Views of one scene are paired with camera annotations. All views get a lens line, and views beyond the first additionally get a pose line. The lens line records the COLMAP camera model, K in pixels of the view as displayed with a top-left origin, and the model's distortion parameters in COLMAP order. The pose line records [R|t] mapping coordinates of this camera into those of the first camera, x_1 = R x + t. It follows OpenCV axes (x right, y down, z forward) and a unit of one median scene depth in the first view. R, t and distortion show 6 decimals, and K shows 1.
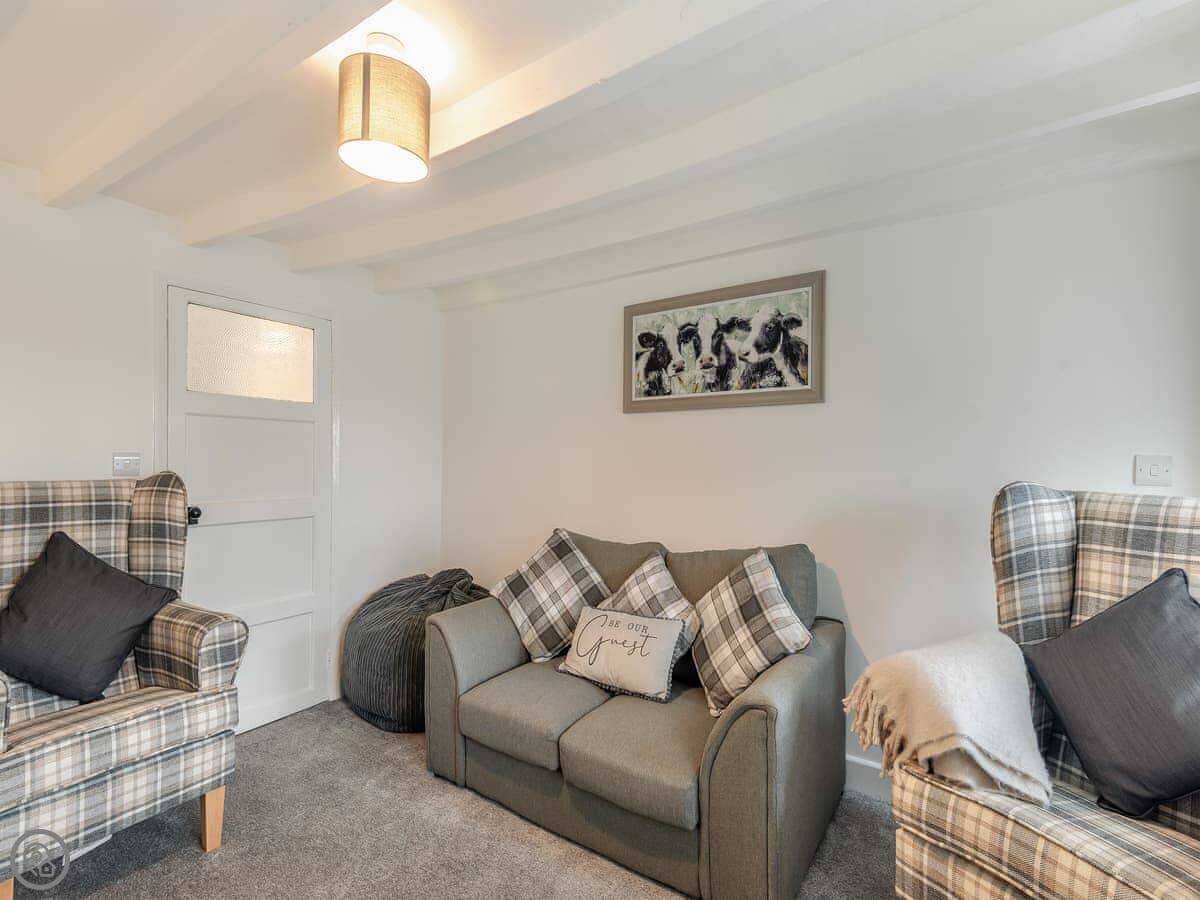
lens RADIAL K [[553.9, 0, 579.2], [0, 553.9, 453.4], [0, 0, 1]] dist [0.016884, -0.001545]
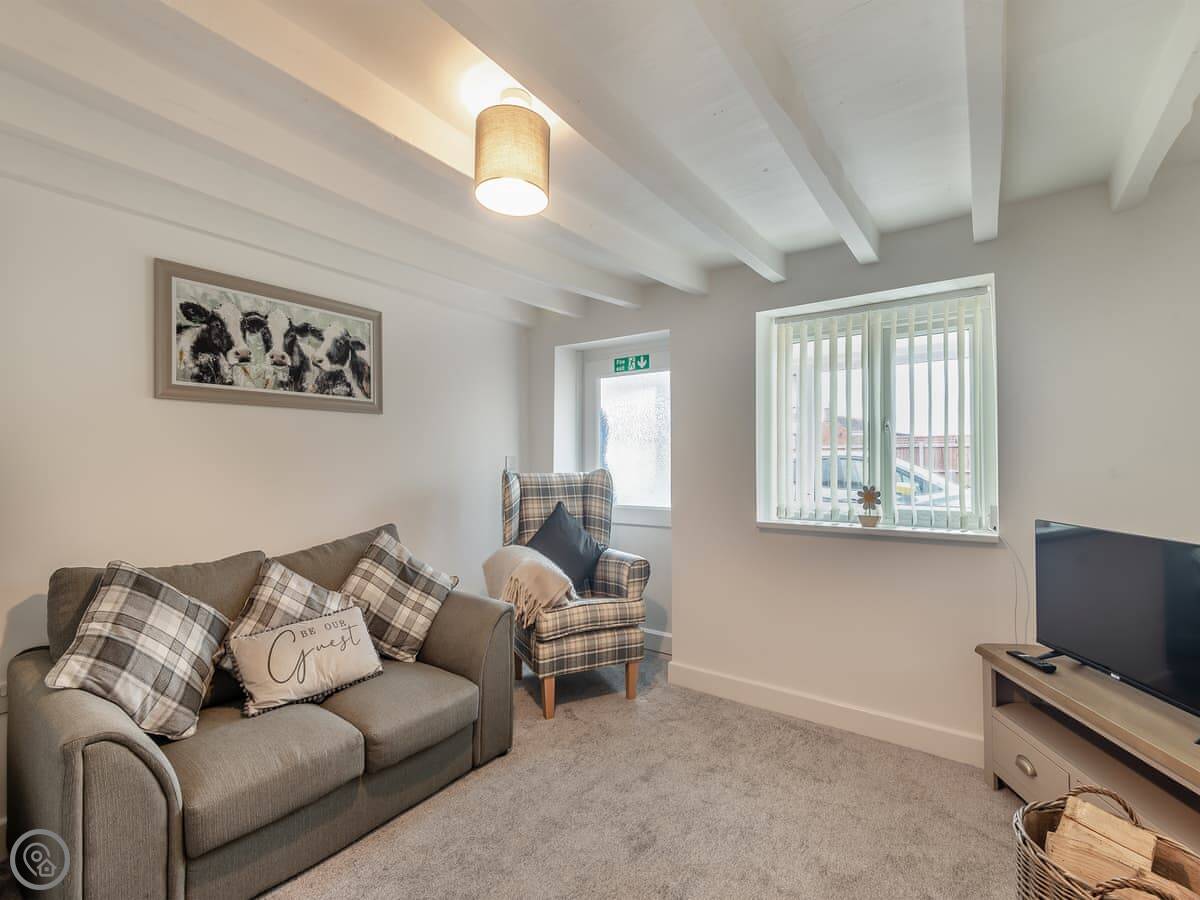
lens RADIAL K [[564.8, 0, 603.6], [0, 564.8, 449.5], [0, 0, 1]] dist [0.029363, -0.017069]
pose [[-0.001316, 0.011235, 0.999936, -0.790885], [-0.013460, 0.999846, -0.011252, -0.001342], [-0.999909, -0.013474, -0.001164, 0.432254]]
